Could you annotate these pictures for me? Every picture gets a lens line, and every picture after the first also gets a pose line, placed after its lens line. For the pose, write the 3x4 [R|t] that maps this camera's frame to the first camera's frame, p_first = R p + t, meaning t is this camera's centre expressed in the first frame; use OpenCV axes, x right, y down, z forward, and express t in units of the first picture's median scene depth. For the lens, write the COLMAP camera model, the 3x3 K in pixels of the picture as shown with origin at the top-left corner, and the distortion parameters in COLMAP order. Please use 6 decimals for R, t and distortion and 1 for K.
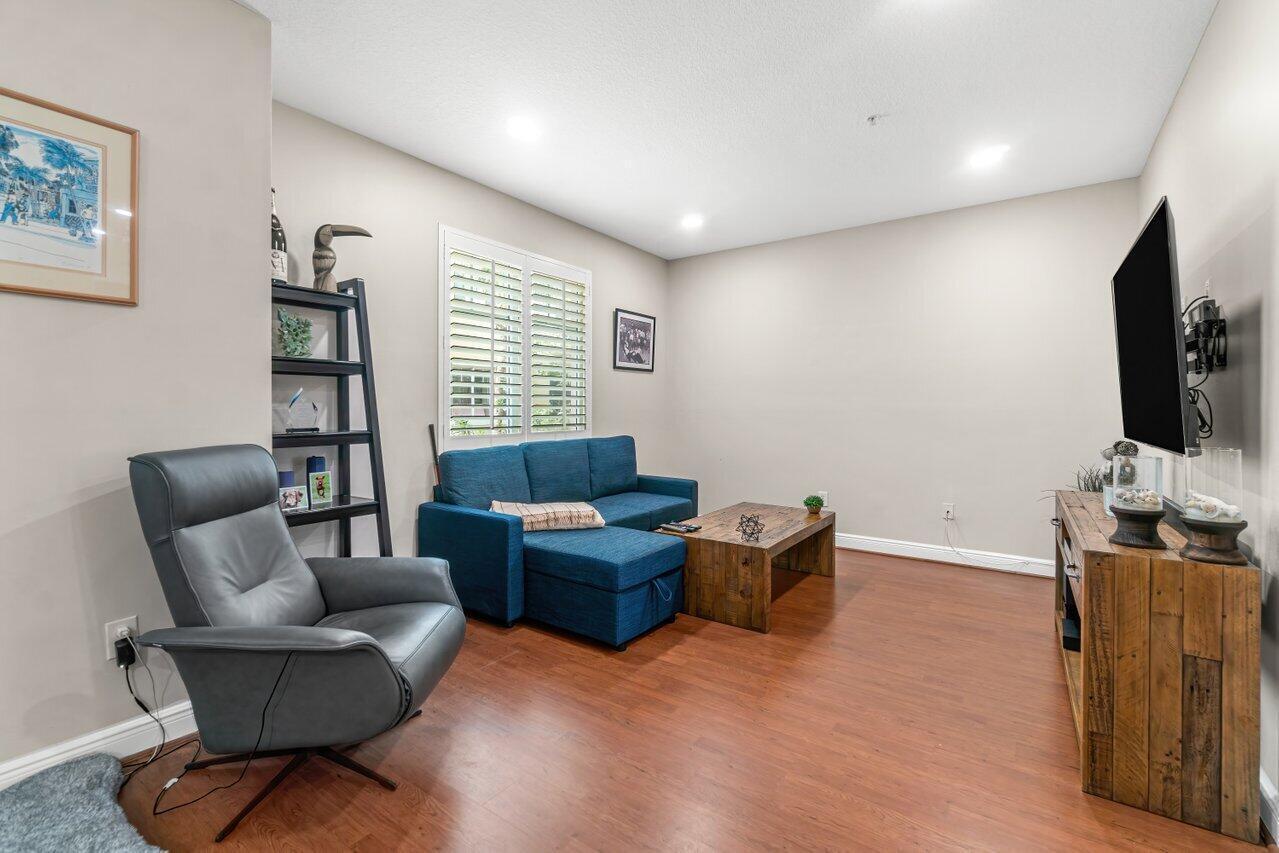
lens RADIAL K [[559.4, 0, 637.9], [0, 559.4, 416.4], [0, 0, 1]] dist [0.001128, 0.000535]
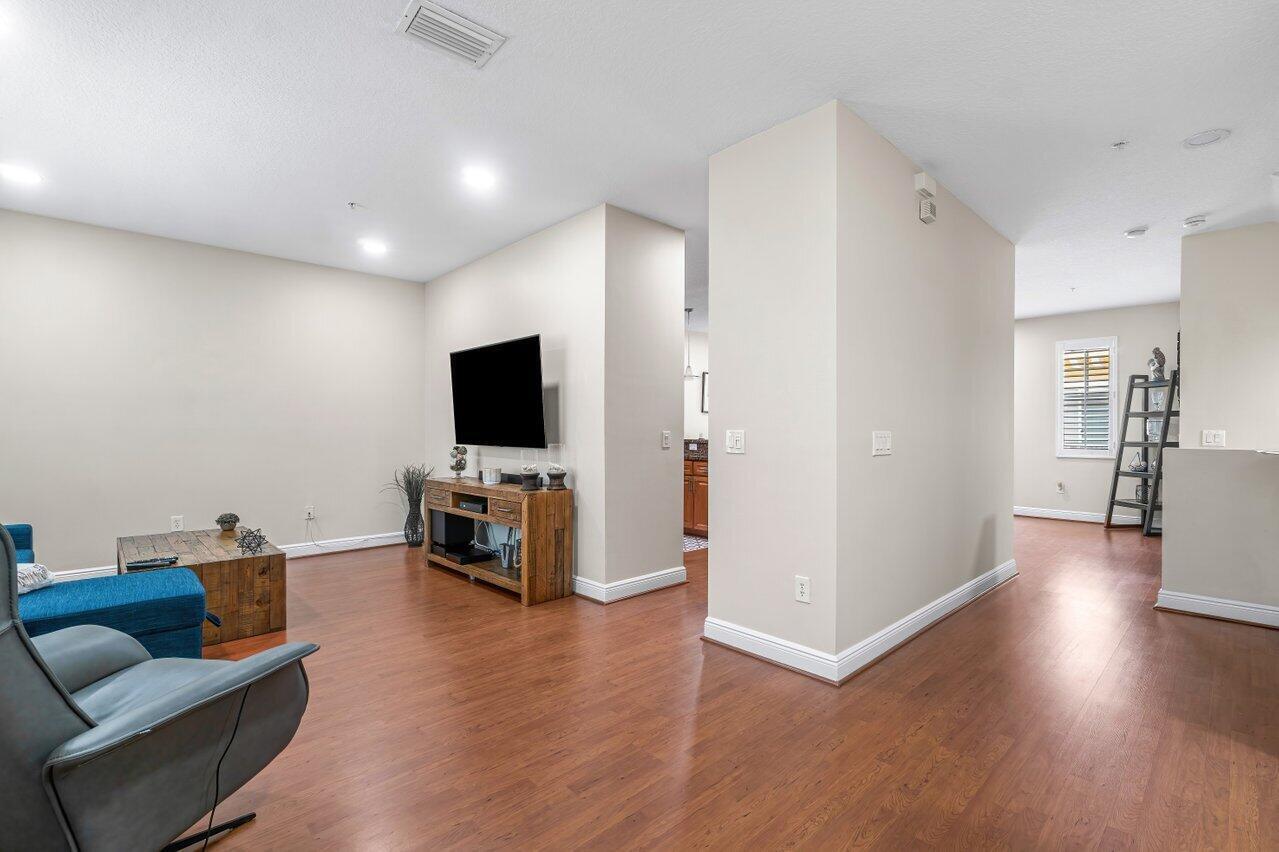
lens RADIAL K [[559.4, 0, 638.9], [0, 559.4, 429.8], [0, 0, 1]] dist [0.001128, 0.000535]
pose [[0.204679, -0.001103, 0.978829, -0.712933], [0.011235, 0.999936, -0.001222, -0.000584], [-0.978765, 0.011247, 0.204678, 0.077771]]
